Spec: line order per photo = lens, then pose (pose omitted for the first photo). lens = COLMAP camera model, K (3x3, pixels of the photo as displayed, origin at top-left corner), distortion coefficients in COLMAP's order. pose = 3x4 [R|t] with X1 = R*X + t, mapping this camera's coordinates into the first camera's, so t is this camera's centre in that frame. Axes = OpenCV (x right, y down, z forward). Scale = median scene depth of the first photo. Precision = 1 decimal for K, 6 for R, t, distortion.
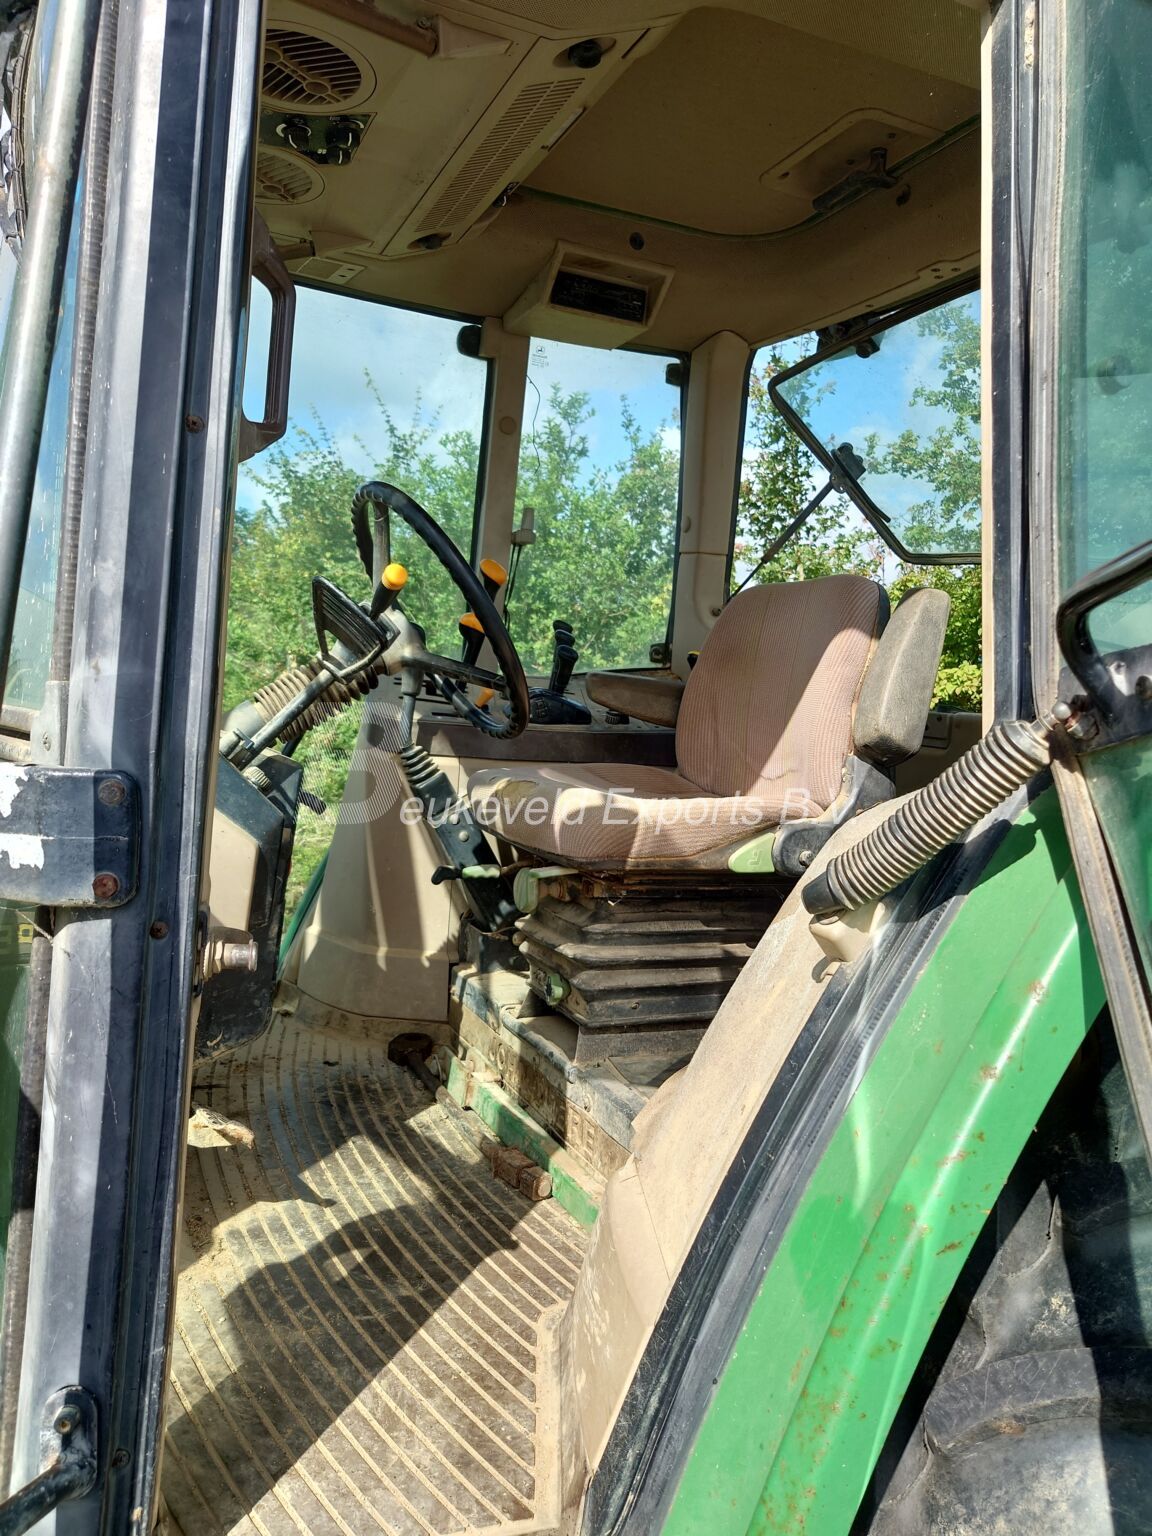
lens RADIAL K [[1229.7, 0, 576.0], [0, 1229.7, 768.0], [0, 0, 1]] dist [0.000595, 0.004223]
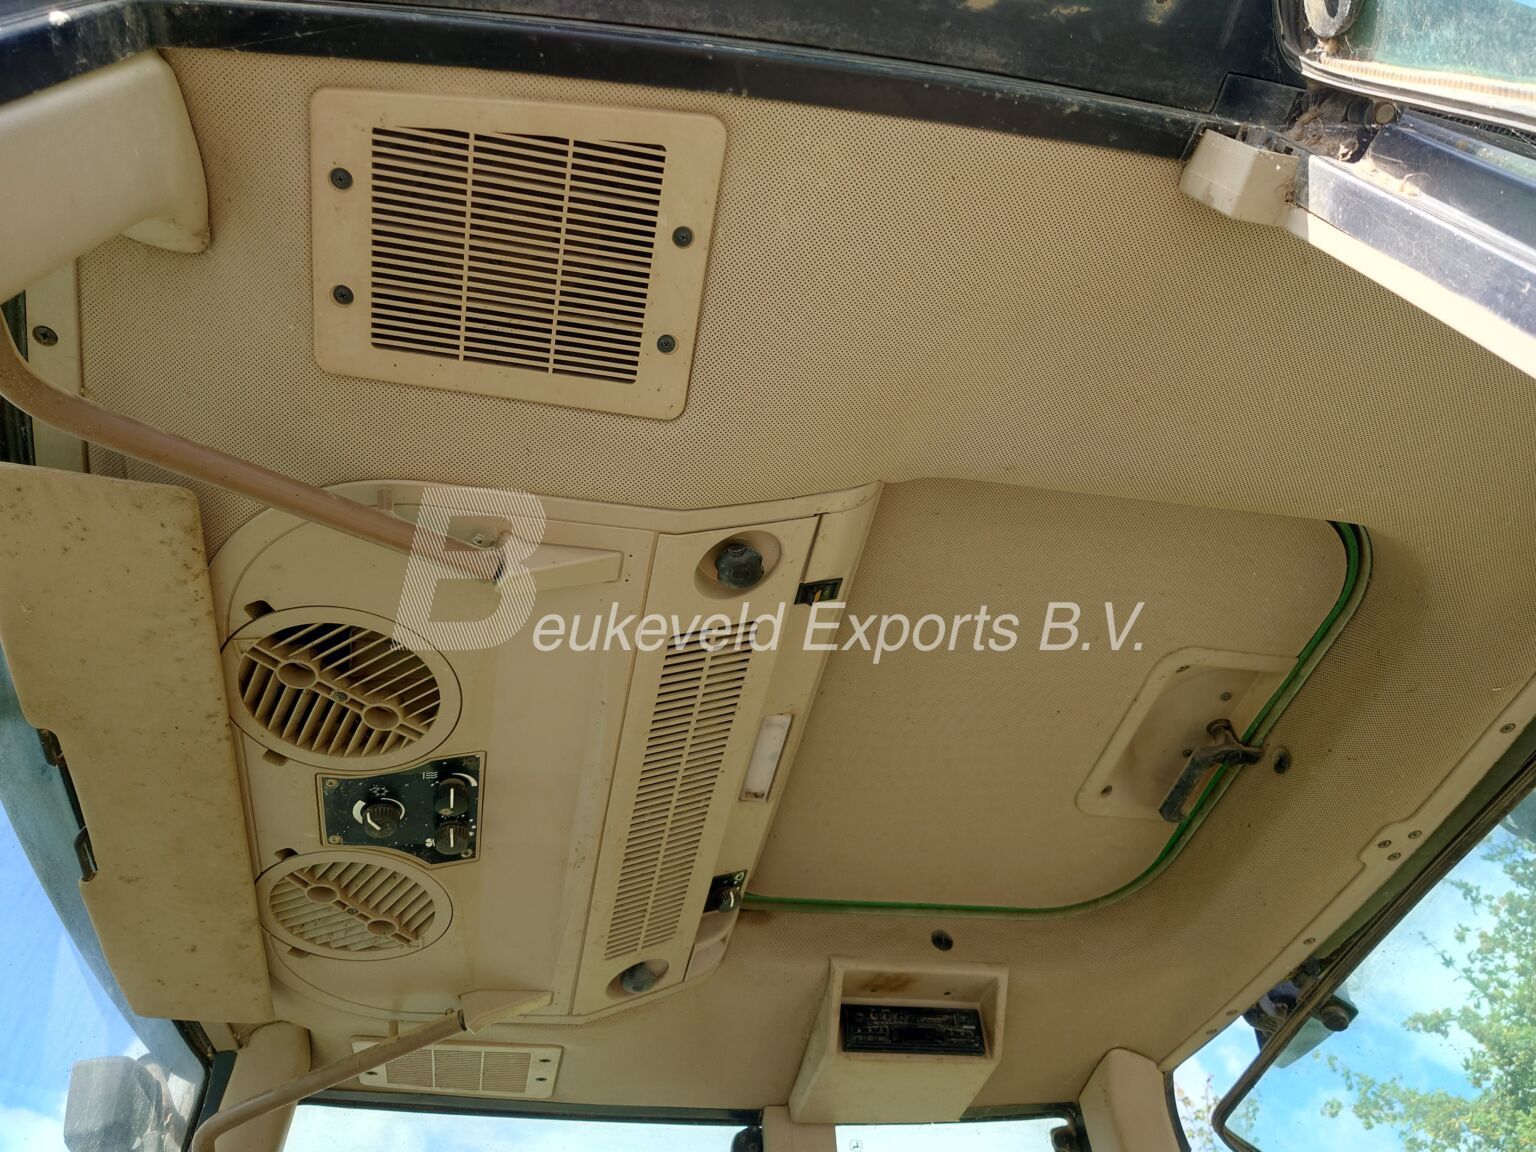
lens RADIAL K [[1088.4, 0, 768.0], [0, 1088.4, 576.0], [0, 0, 1]] dist [-0.003063, 0.009484]
pose [[0.966442, -0.253633, -0.040742, 0.031328], [0.120869, 0.588922, -0.799100, -0.059469], [0.226672, 0.767360, 0.599815, 0.437896]]
